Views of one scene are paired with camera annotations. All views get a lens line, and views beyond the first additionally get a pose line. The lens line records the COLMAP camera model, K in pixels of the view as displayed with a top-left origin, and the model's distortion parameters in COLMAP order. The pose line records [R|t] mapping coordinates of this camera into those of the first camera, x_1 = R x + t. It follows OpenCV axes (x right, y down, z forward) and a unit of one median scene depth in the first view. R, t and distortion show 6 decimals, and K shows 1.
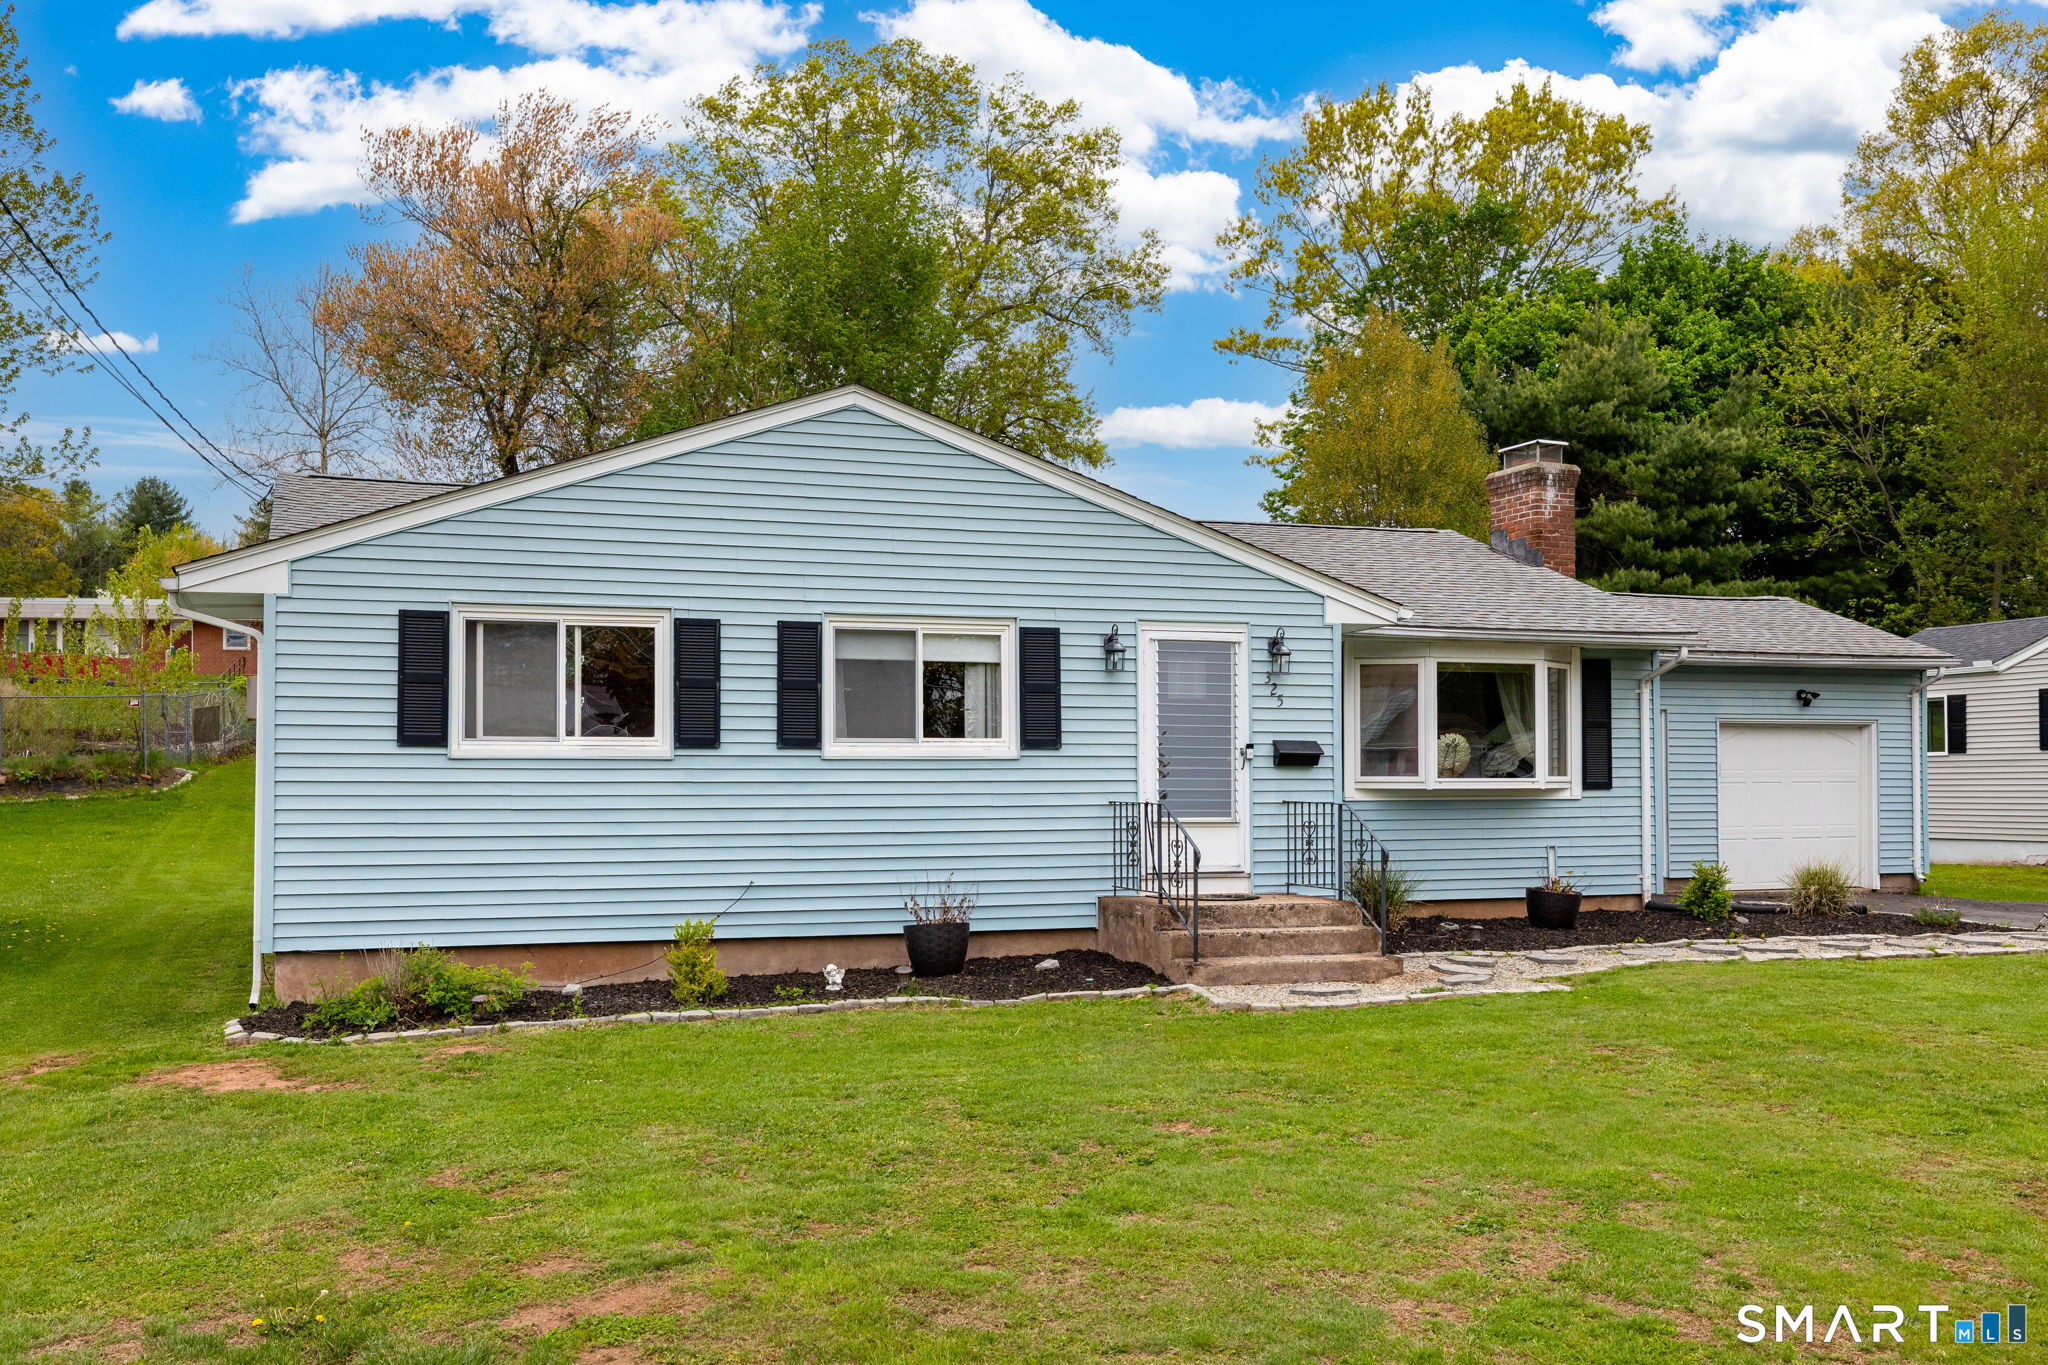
lens RADIAL K [[1841.5, 0, 957.4], [0, 1841.5, 738.6], [0, 0, 1]] dist [0.006438, 0.002984]
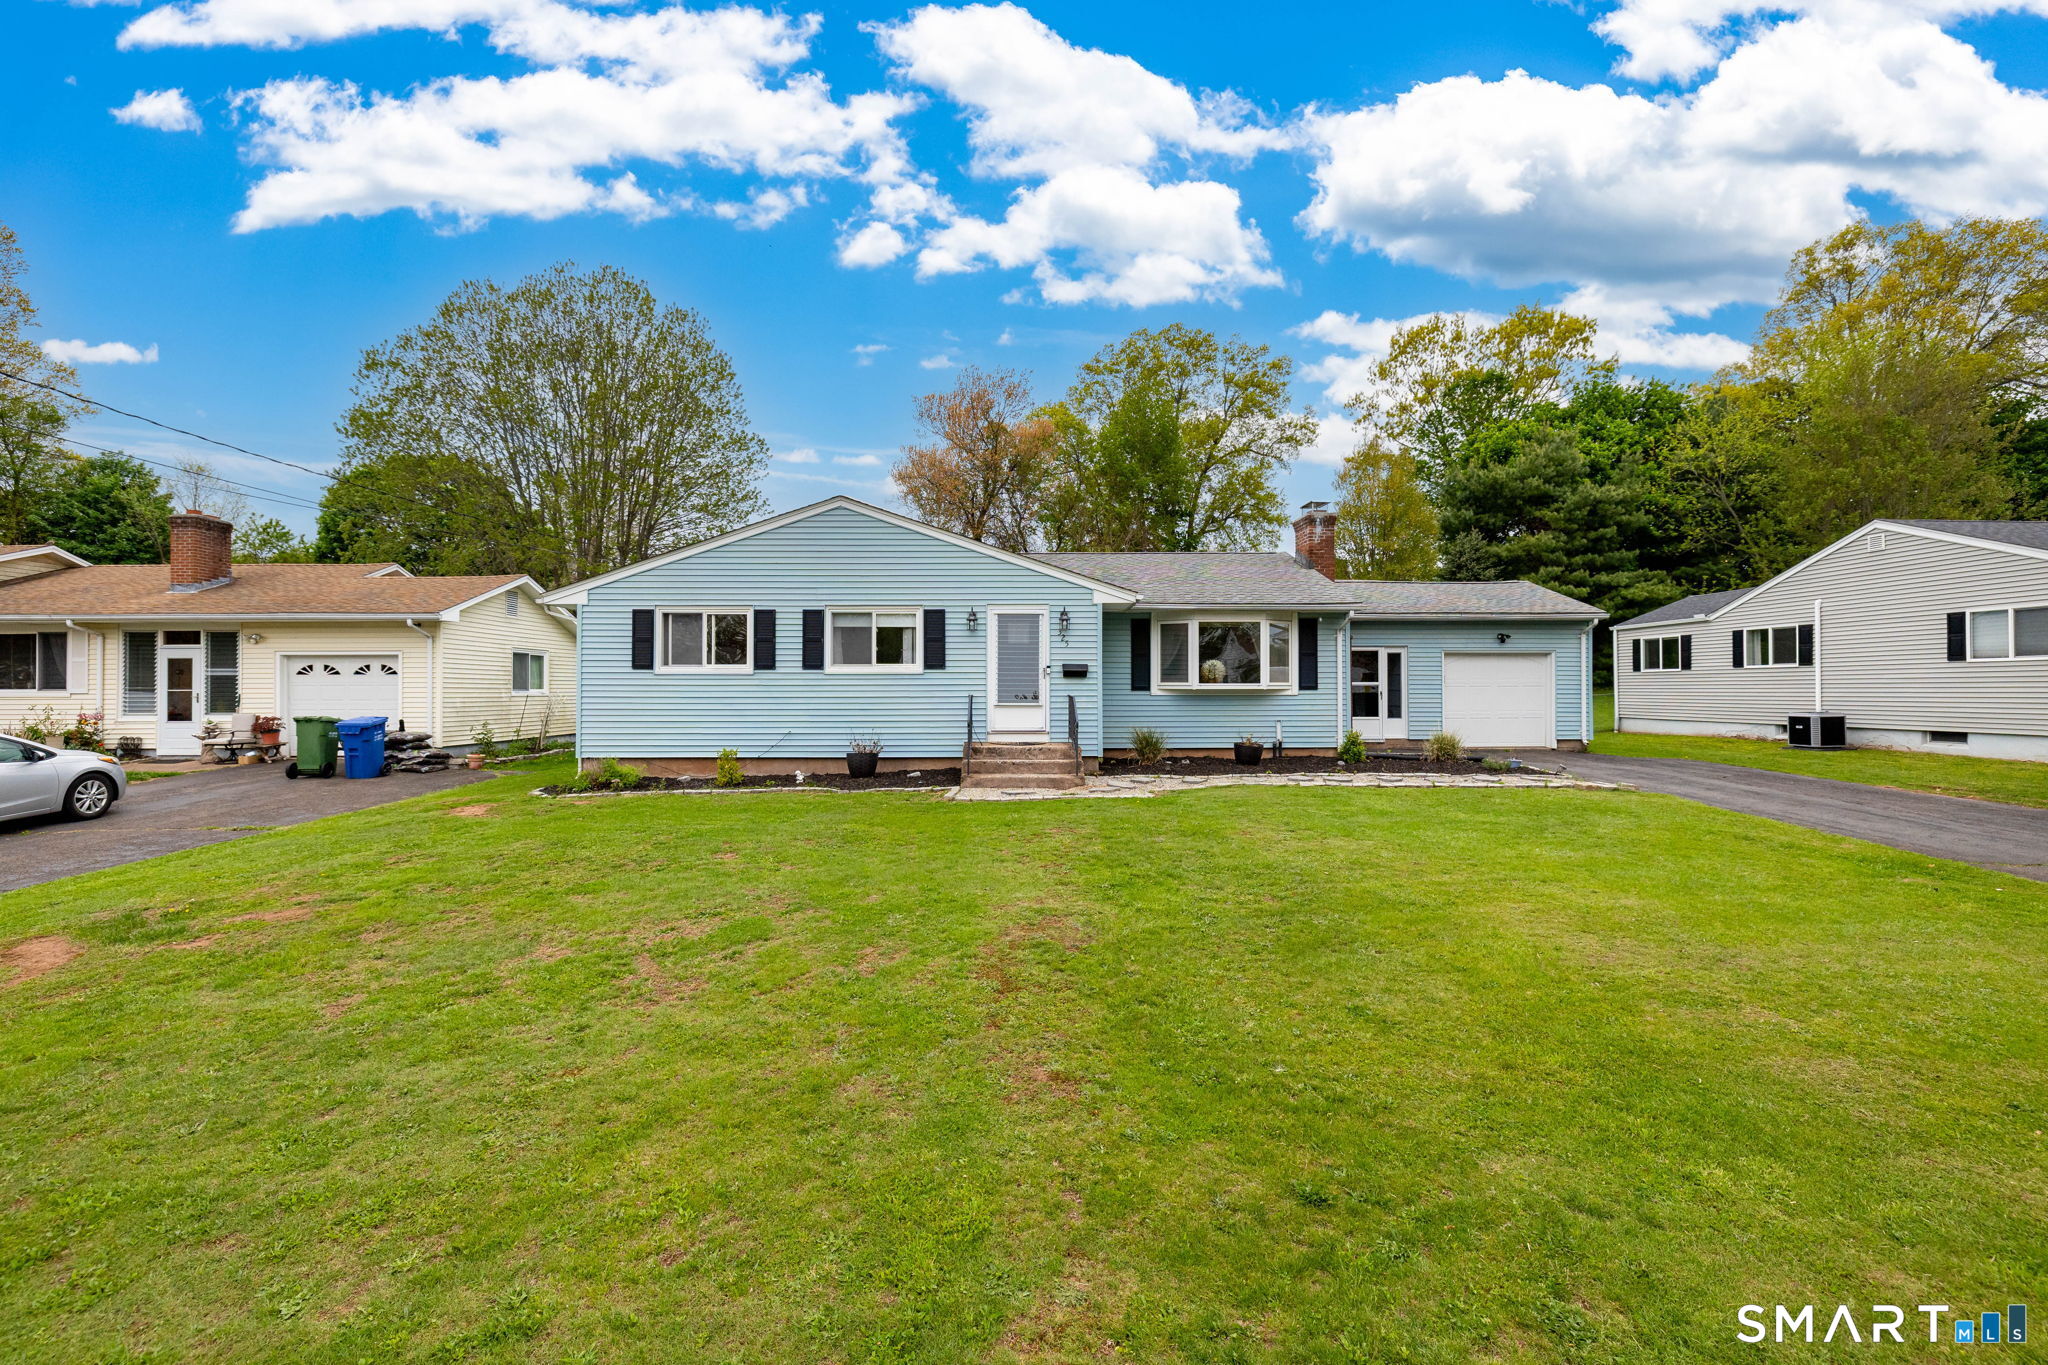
lens RADIAL K [[859.3, 0, 1017.6], [0, 859.3, 676.8], [0, 0, 1]] dist [-0.000738, 0.000048]
pose [[0.949201, -0.002761, -0.314660, 0.433058], [0.006756, 0.999910, 0.011604, 0.003807], [0.314599, -0.013140, 0.949134, 0.125118]]
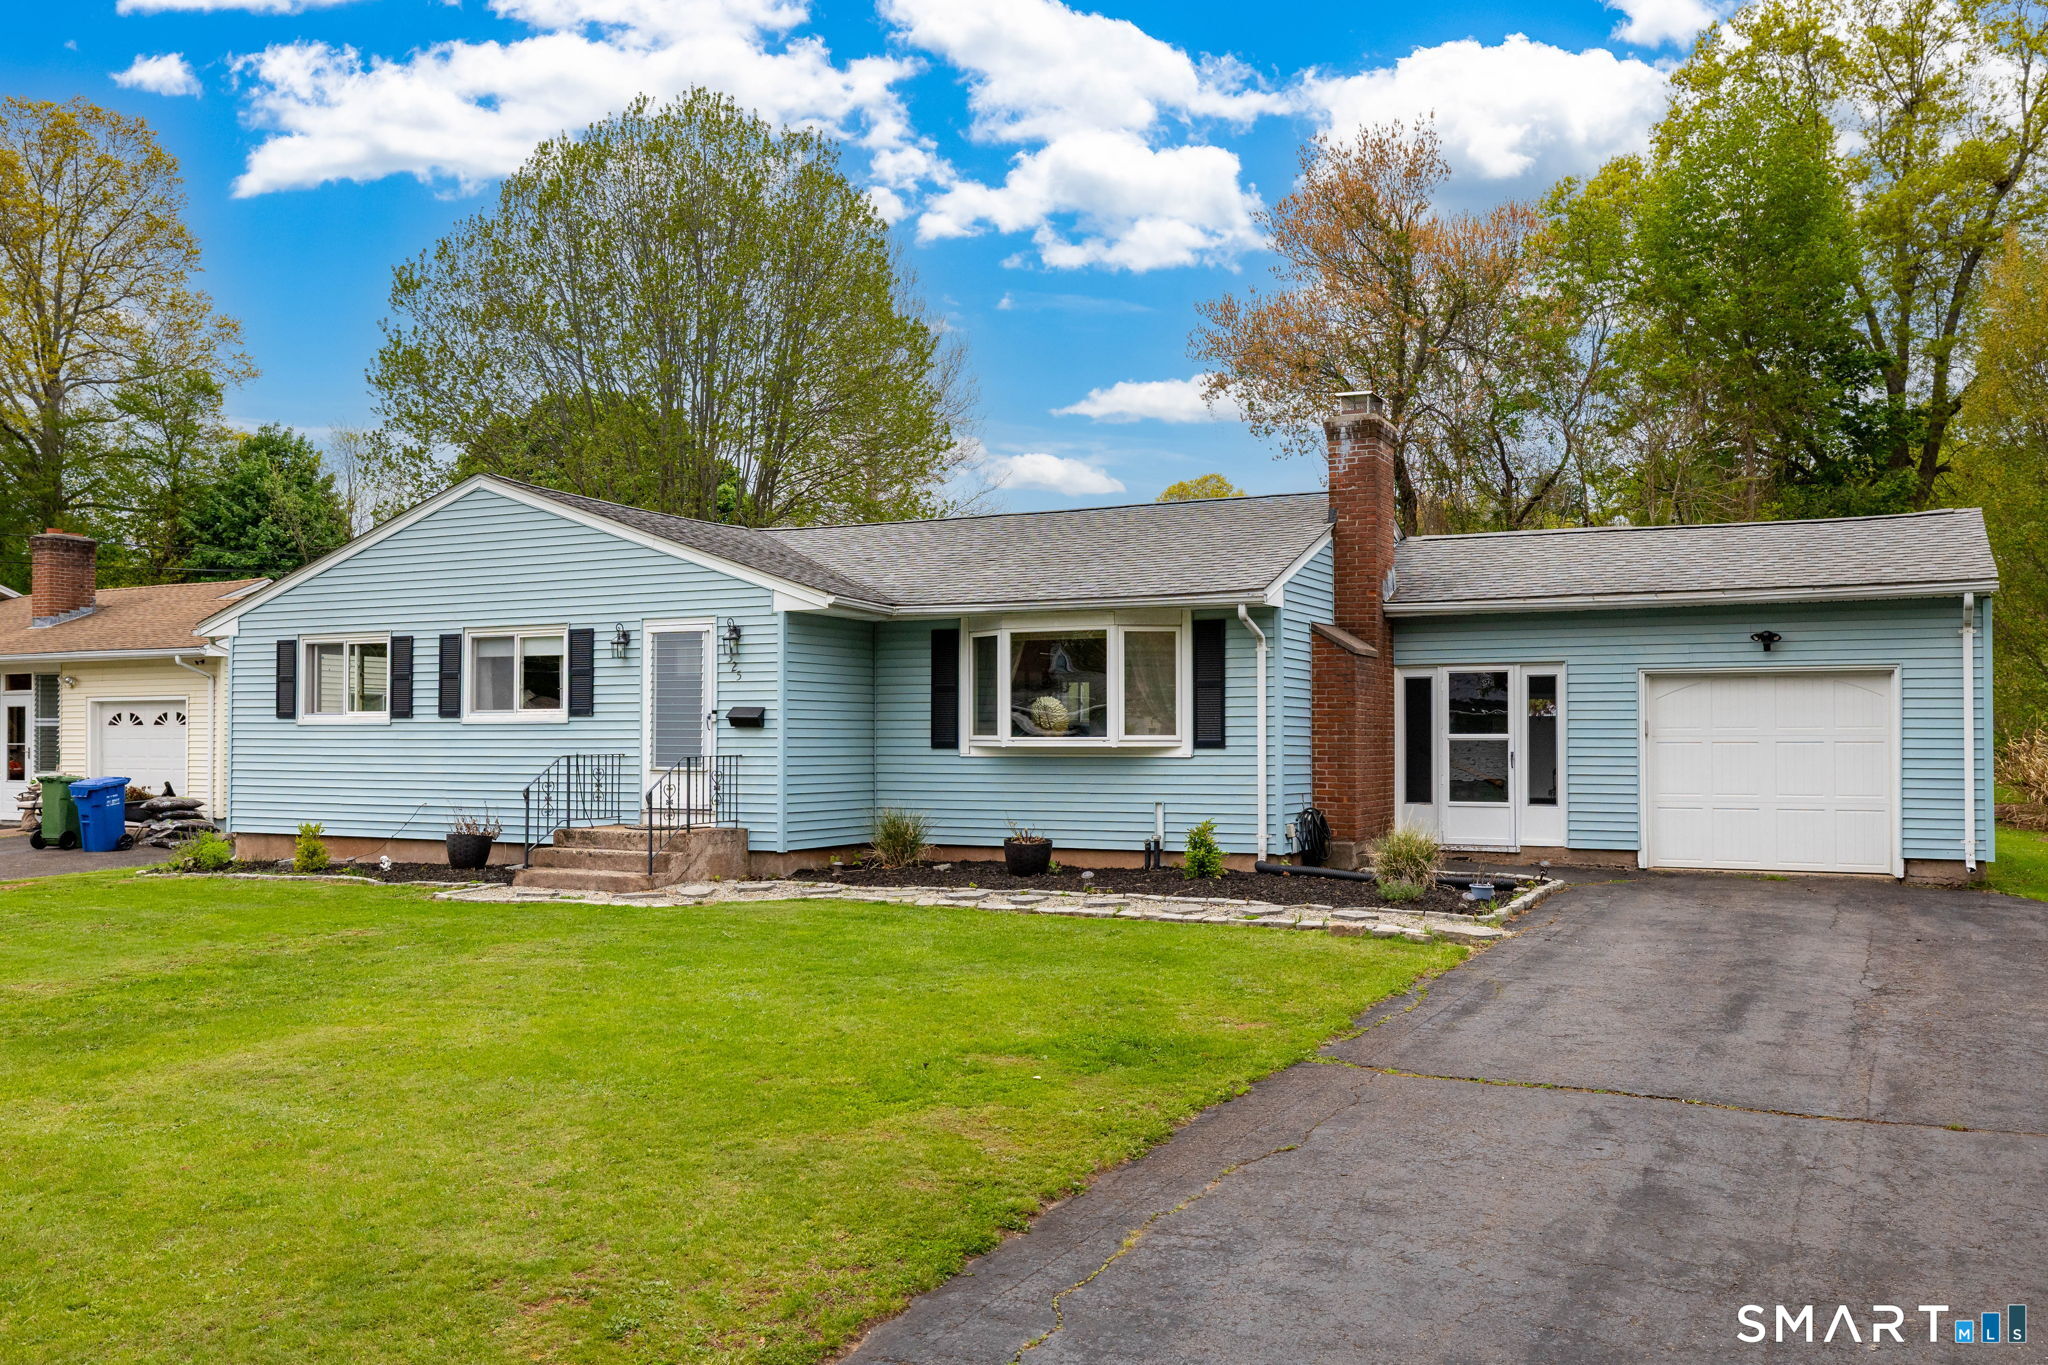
lens RADIAL K [[1700.9, 0, 1014.4], [0, 1700.9, 719.7], [0, 0, 1]] dist [-0.005485, -0.004353]
pose [[0.693604, -0.006451, -0.720327, 1.201989], [0.015582, 0.999860, 0.006050, 0.005786], [0.720188, -0.015421, 0.693608, 0.344776]]
